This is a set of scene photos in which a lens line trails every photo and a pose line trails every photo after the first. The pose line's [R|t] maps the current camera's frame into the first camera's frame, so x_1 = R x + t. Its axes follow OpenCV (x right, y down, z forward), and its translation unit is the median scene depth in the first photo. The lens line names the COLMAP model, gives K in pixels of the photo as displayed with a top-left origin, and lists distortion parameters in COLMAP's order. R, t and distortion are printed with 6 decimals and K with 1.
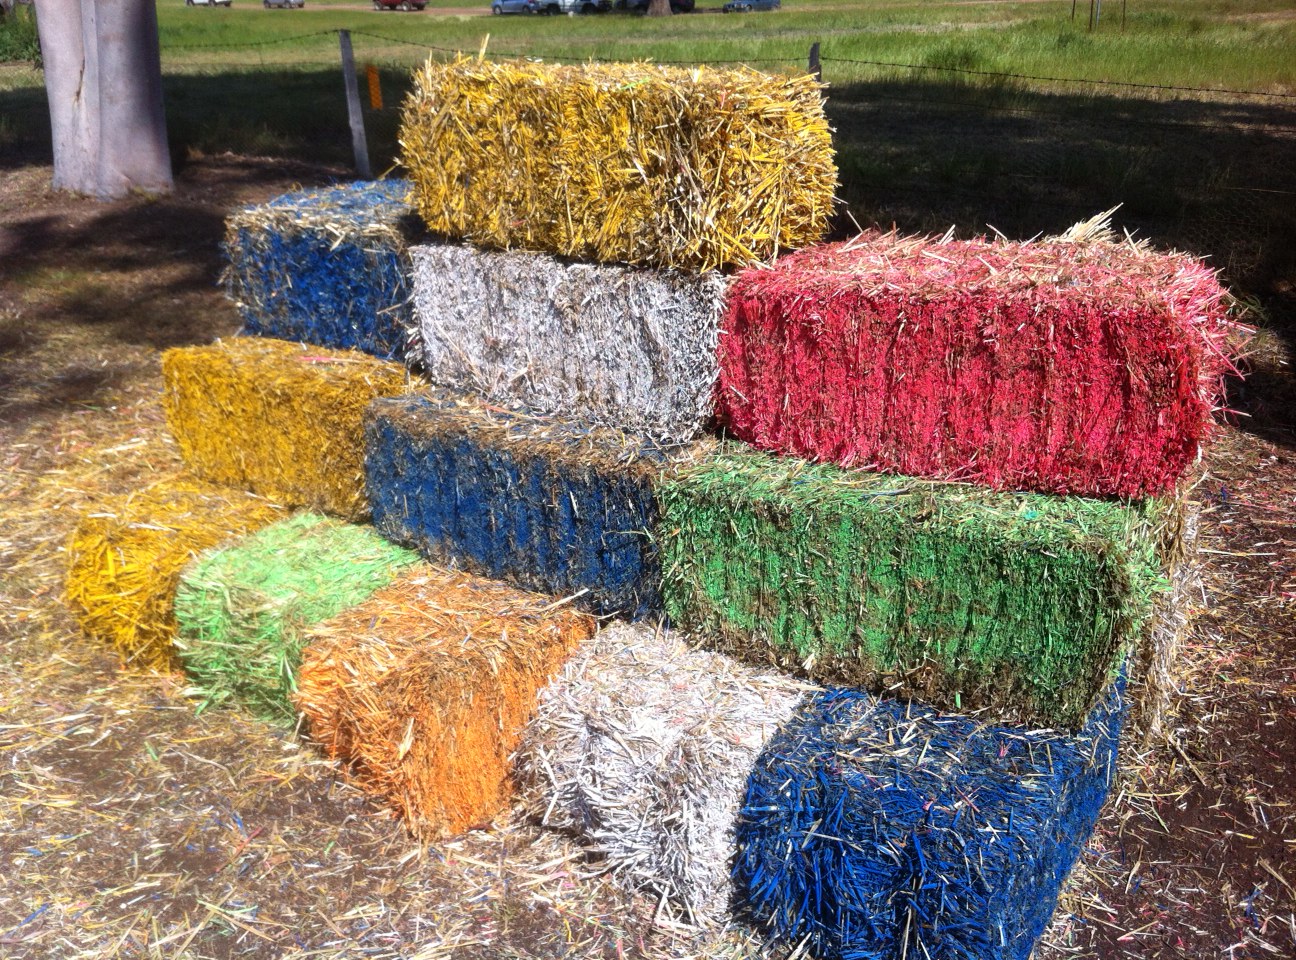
lens RADIAL K [[1232.0, 0, 648.0], [0, 1232.0, 480.0], [0, 0, 1]] dist [0.145094, -0.487199]
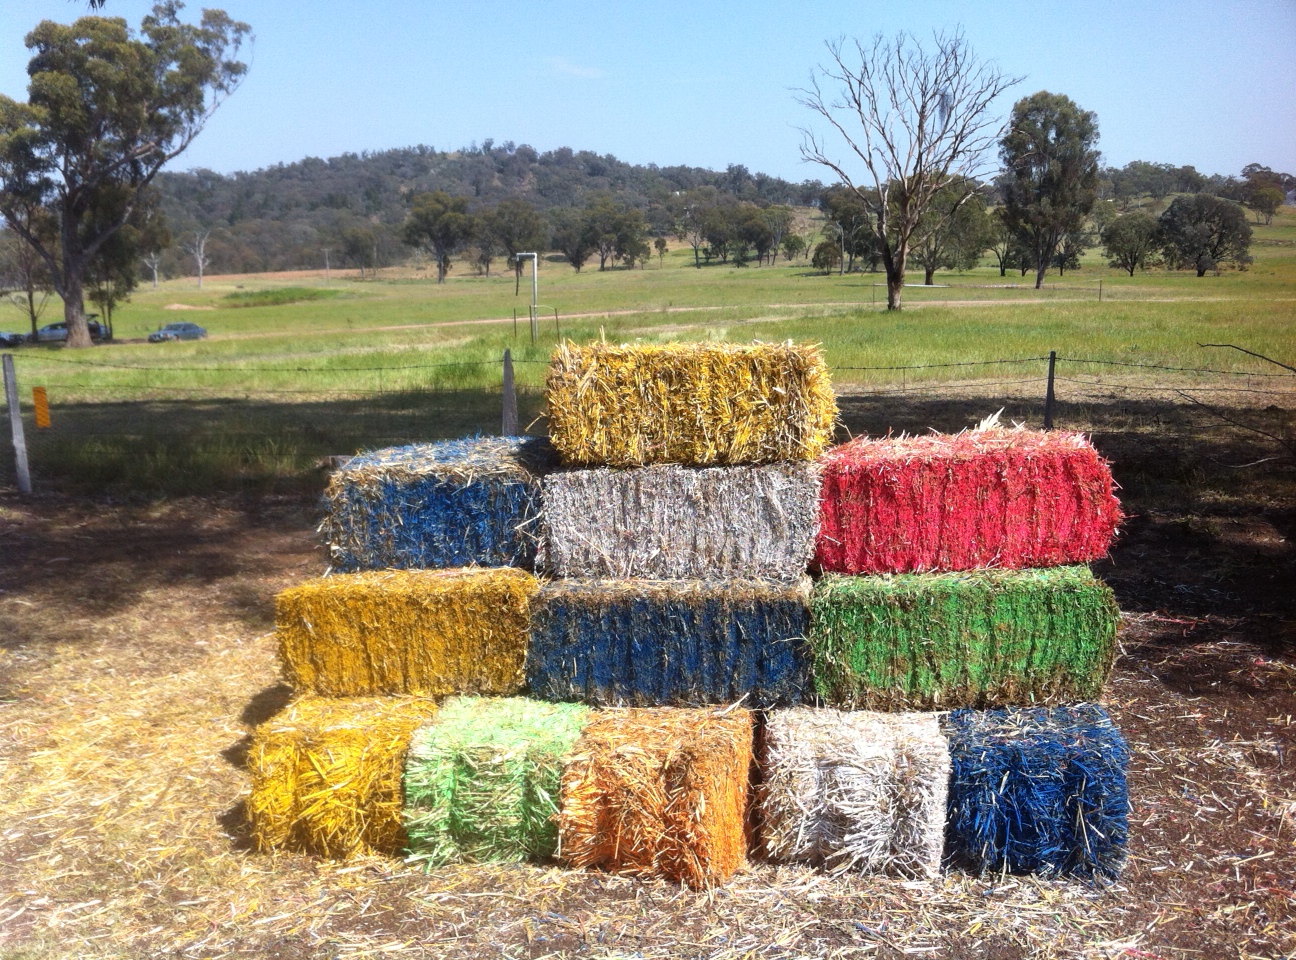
lens RADIAL K [[1232.0, 0, 648.0], [0, 1232.0, 480.0], [0, 0, 1]] dist [0.145094, -0.487199]
pose [[0.891598, -0.074623, 0.446636, -0.809592], [0.181417, 0.962577, -0.201328, 0.126097], [-0.414898, 0.260531, 0.871770, -0.253721]]
